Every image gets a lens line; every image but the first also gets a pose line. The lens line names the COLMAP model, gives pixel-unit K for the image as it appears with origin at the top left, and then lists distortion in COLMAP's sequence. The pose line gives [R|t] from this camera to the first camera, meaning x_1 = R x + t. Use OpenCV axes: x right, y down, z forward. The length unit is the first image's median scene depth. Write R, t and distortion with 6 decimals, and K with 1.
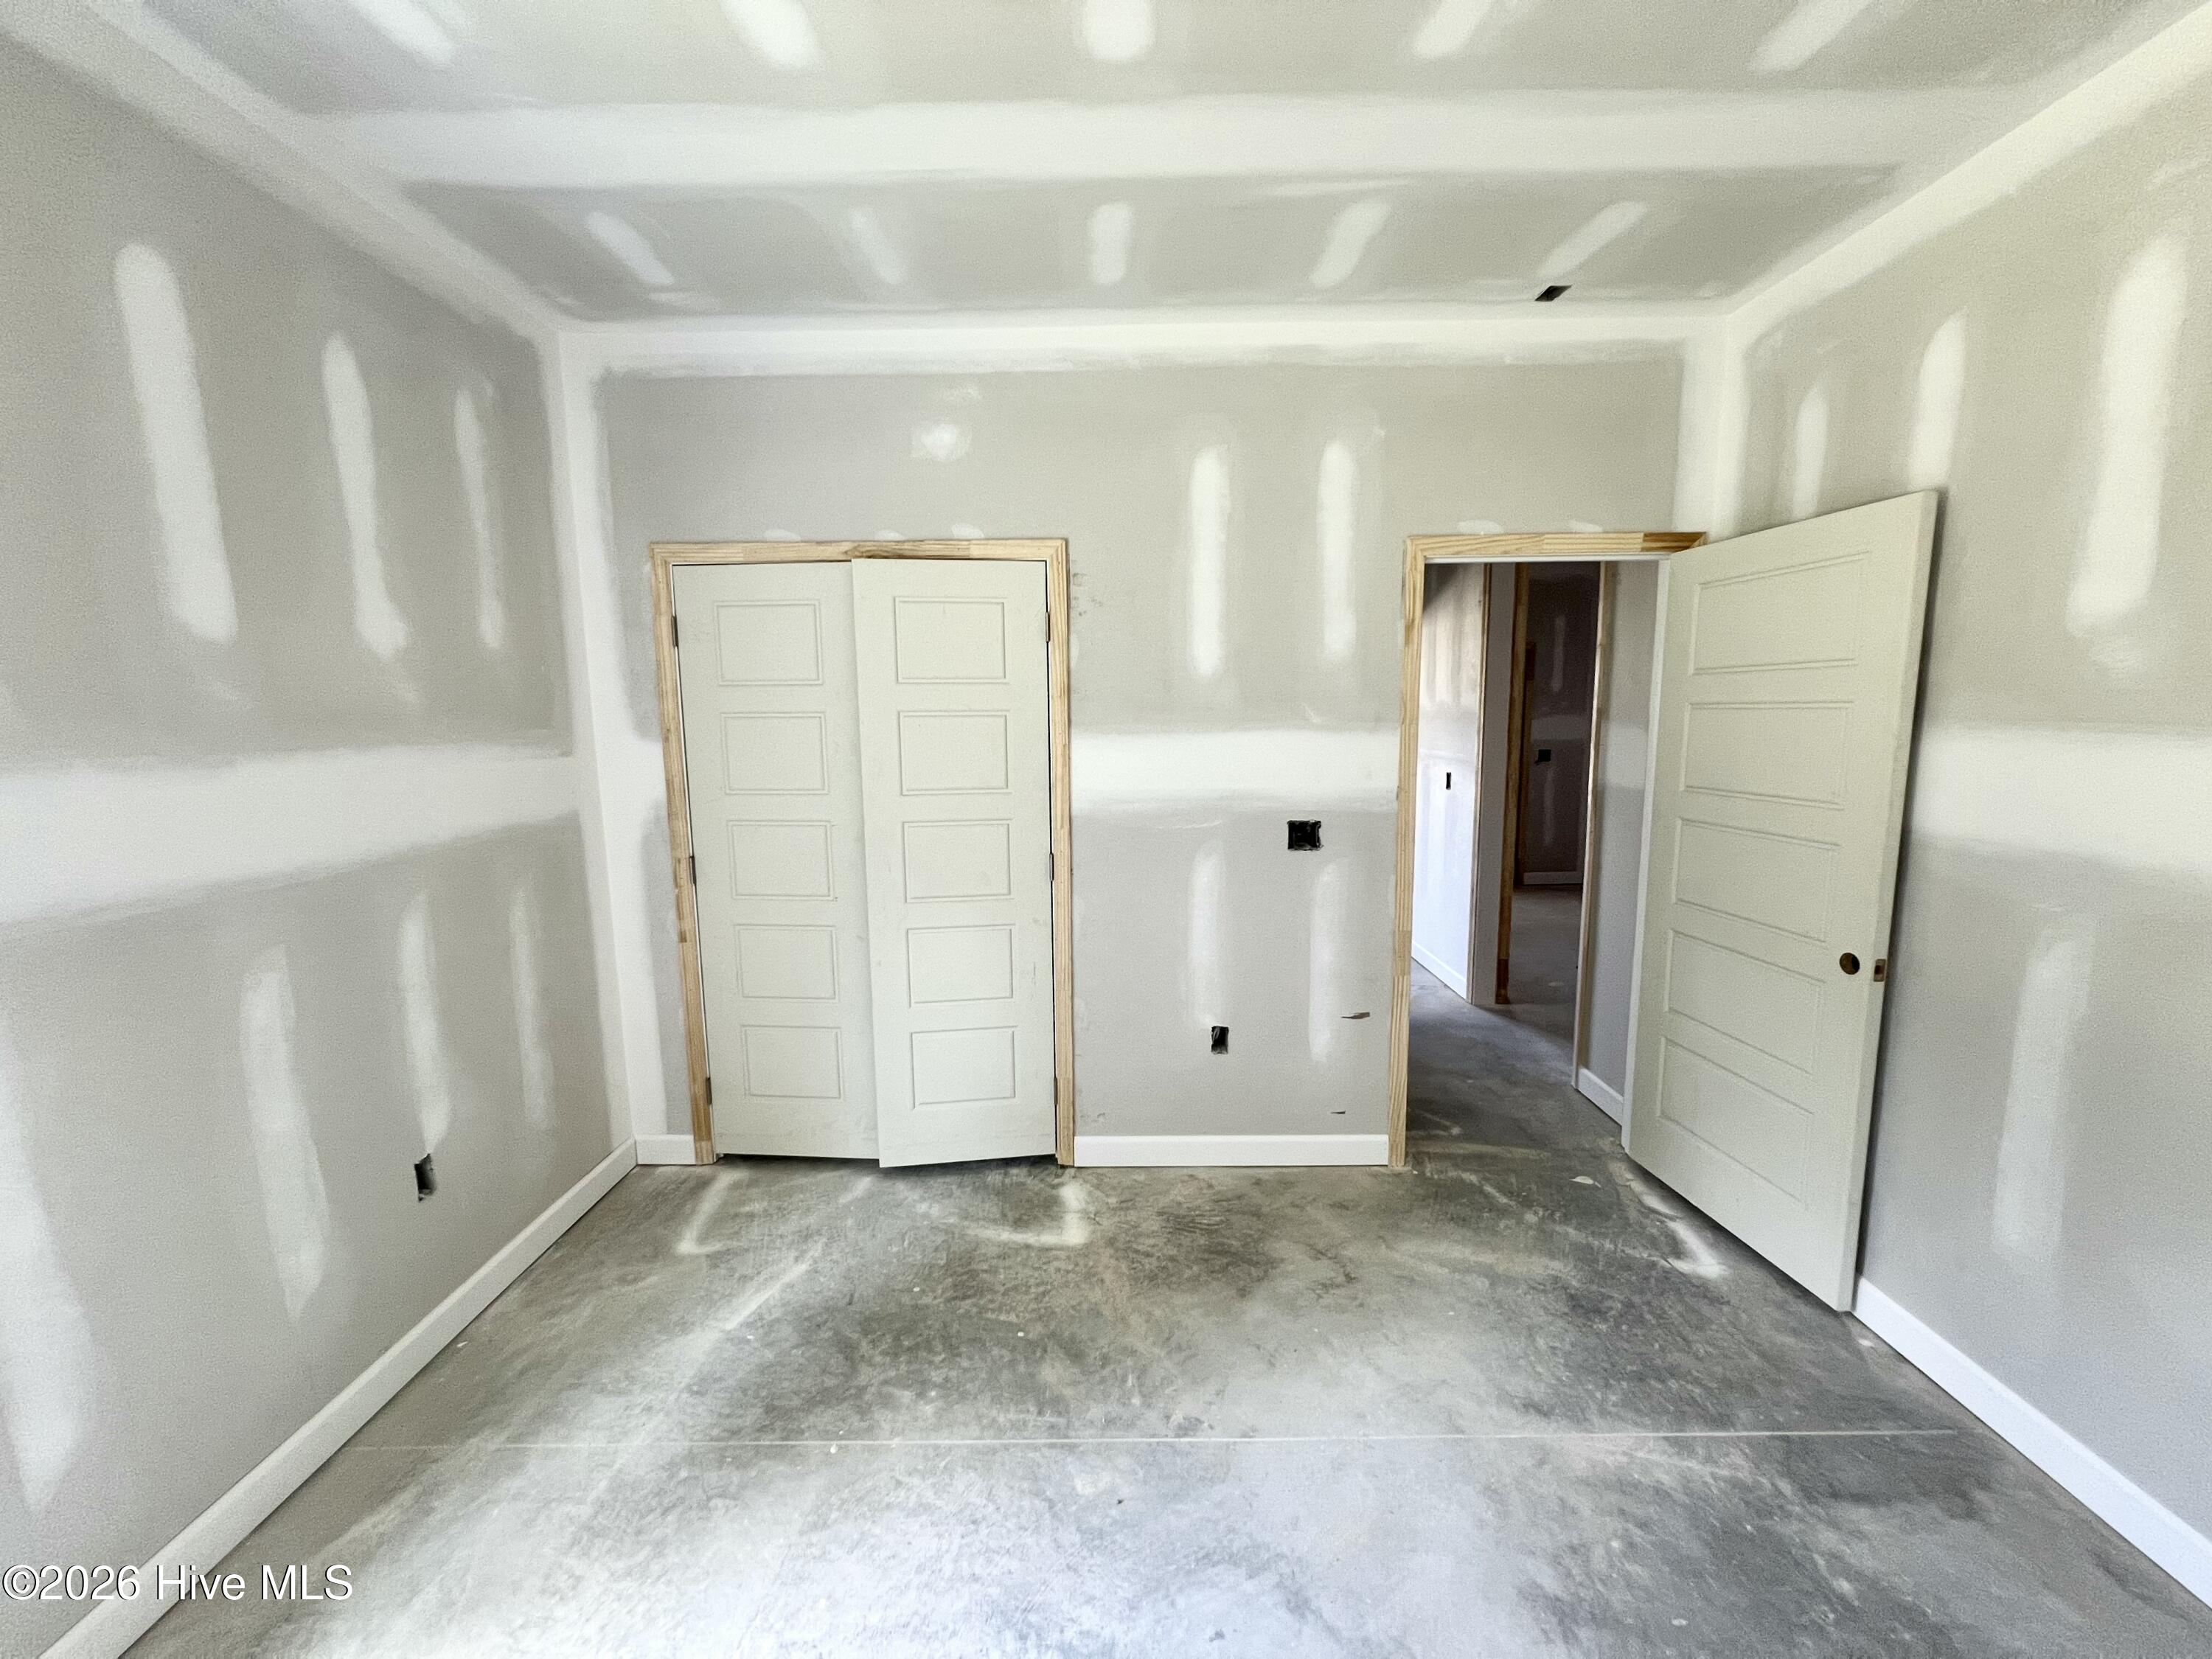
lens RADIAL K [[886.7, 0, 1110.3], [0, 886.7, 830.9], [0, 0, 1]] dist [-0.000156, 0.000779]
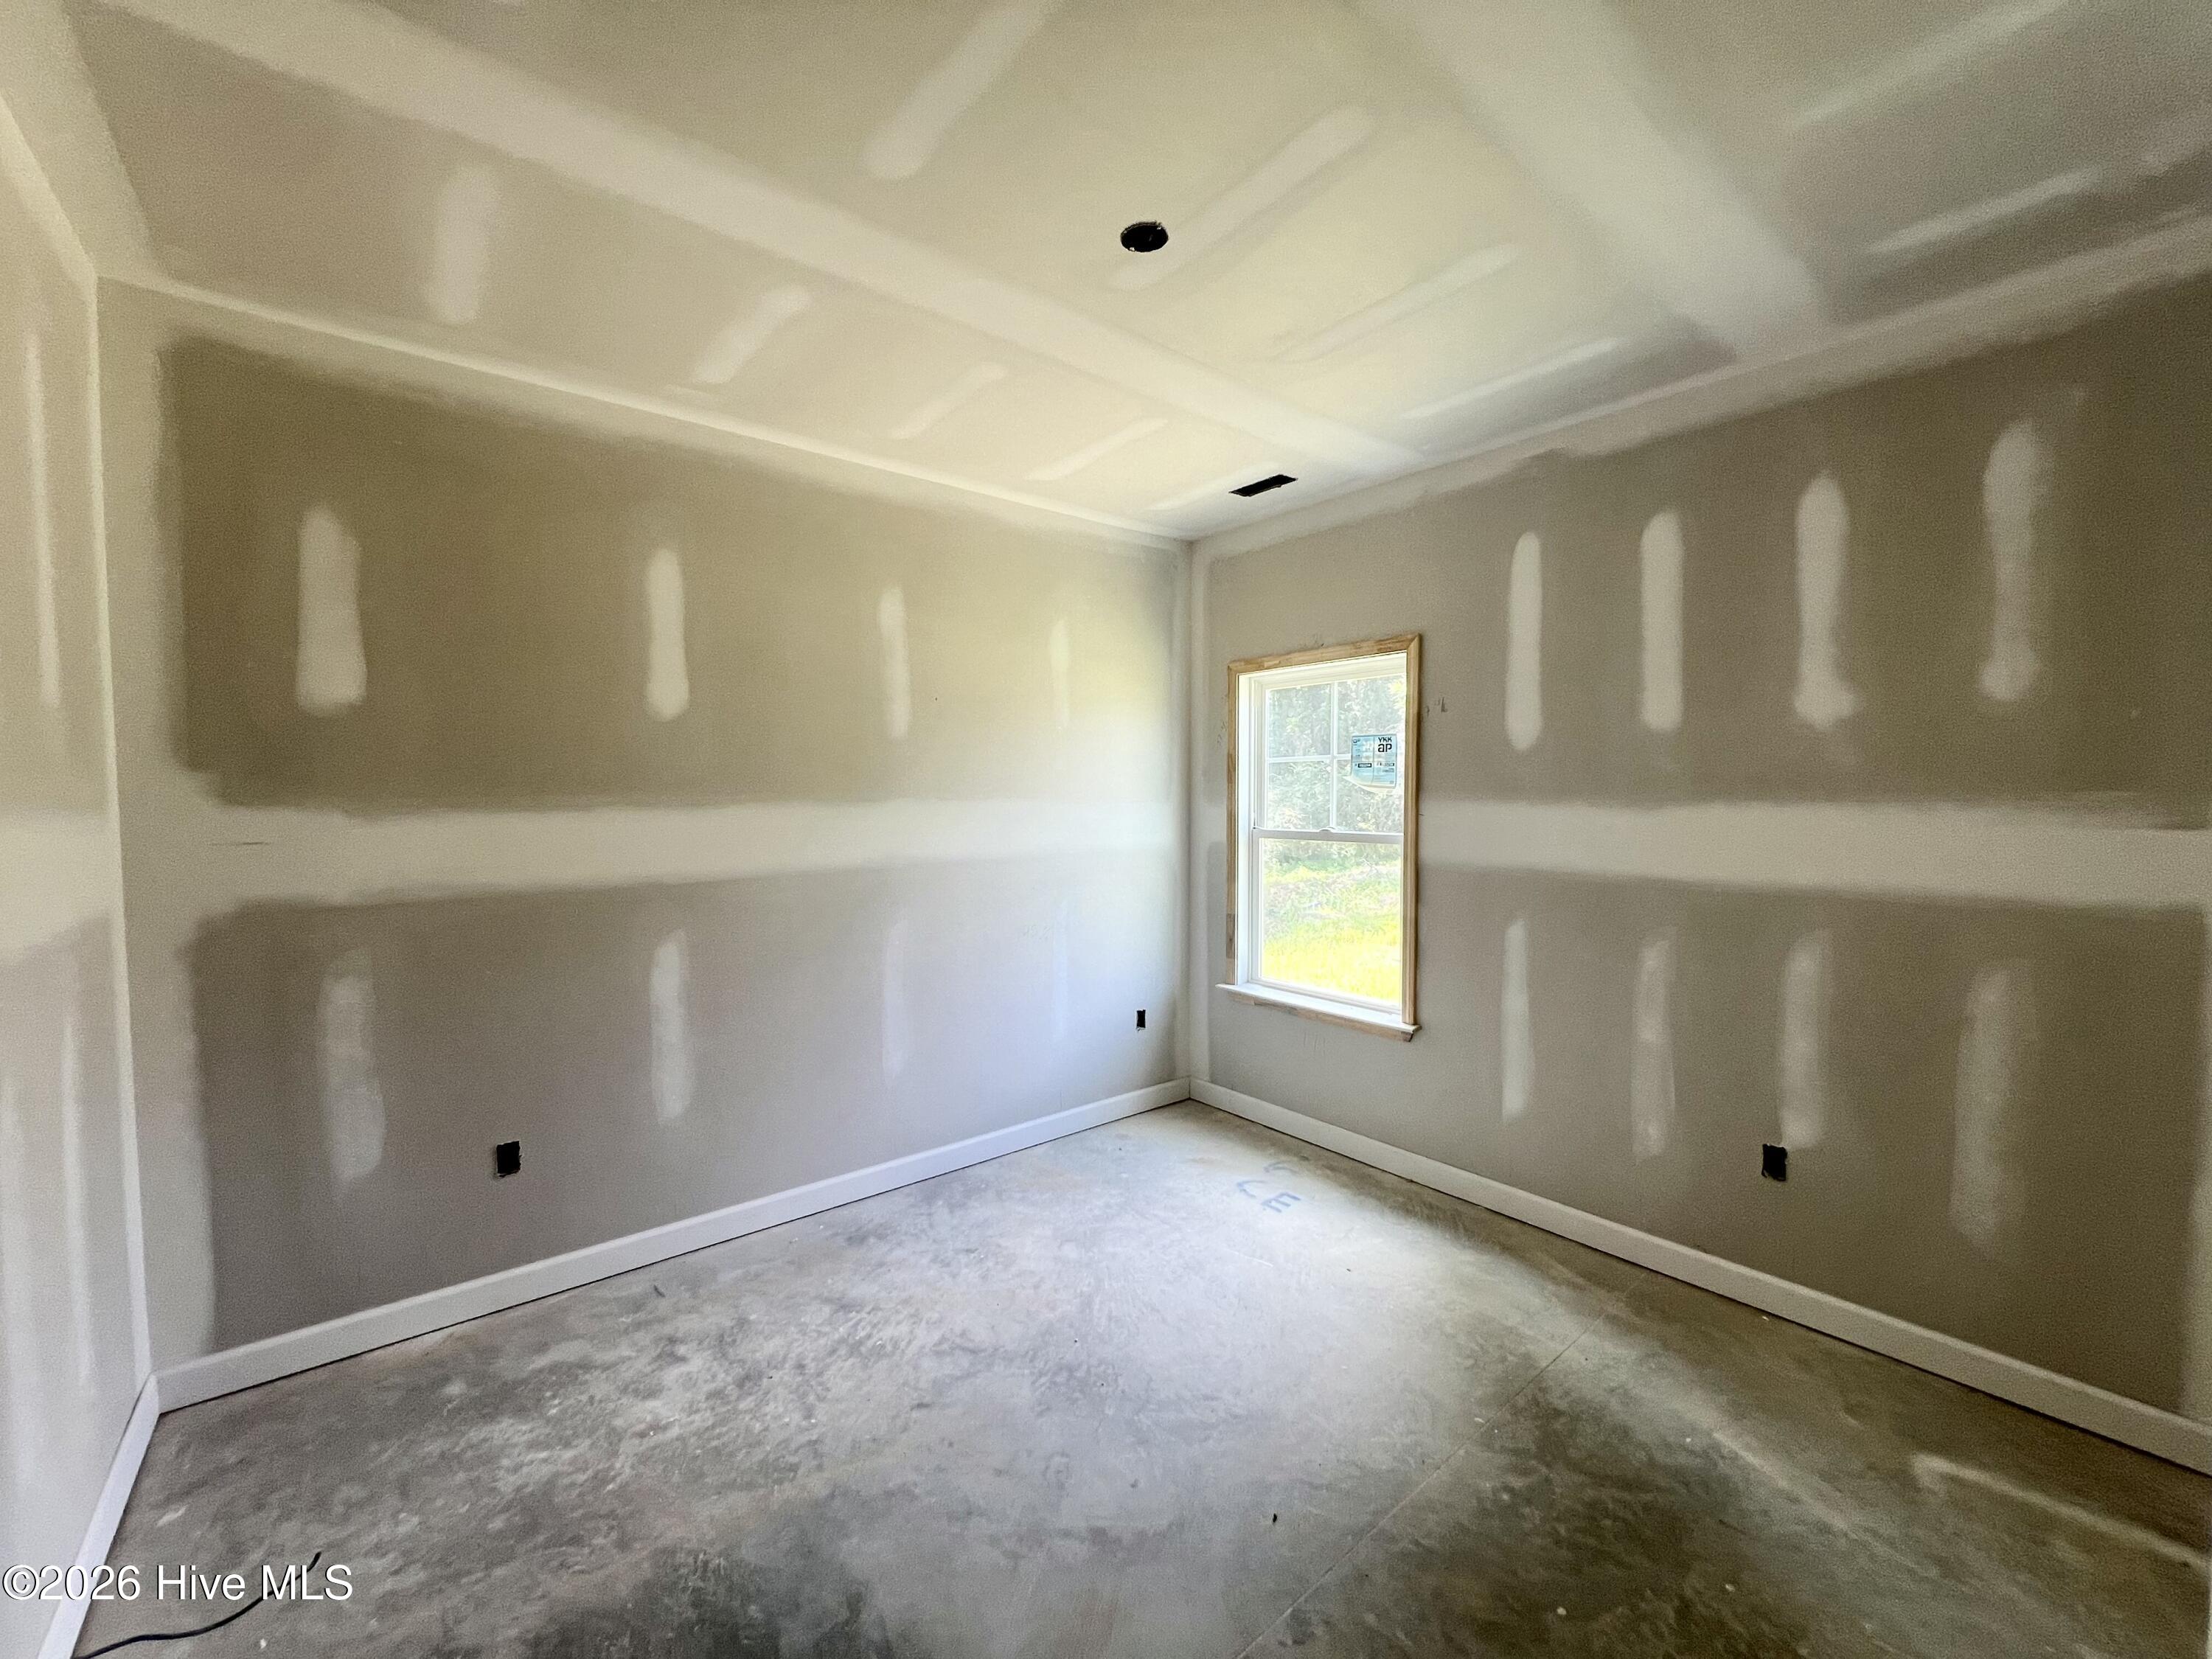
lens RADIAL K [[975.2, 0, 1108.6], [0, 975.2, 838.1], [0, 0, 1]] dist [0.015011, -0.000103]
pose [[-0.780681, 0.039496, -0.623680, 0.736121], [-0.073992, 0.985139, 0.155005, -0.178156], [0.620534, 0.167156, -0.766157, 1.398756]]
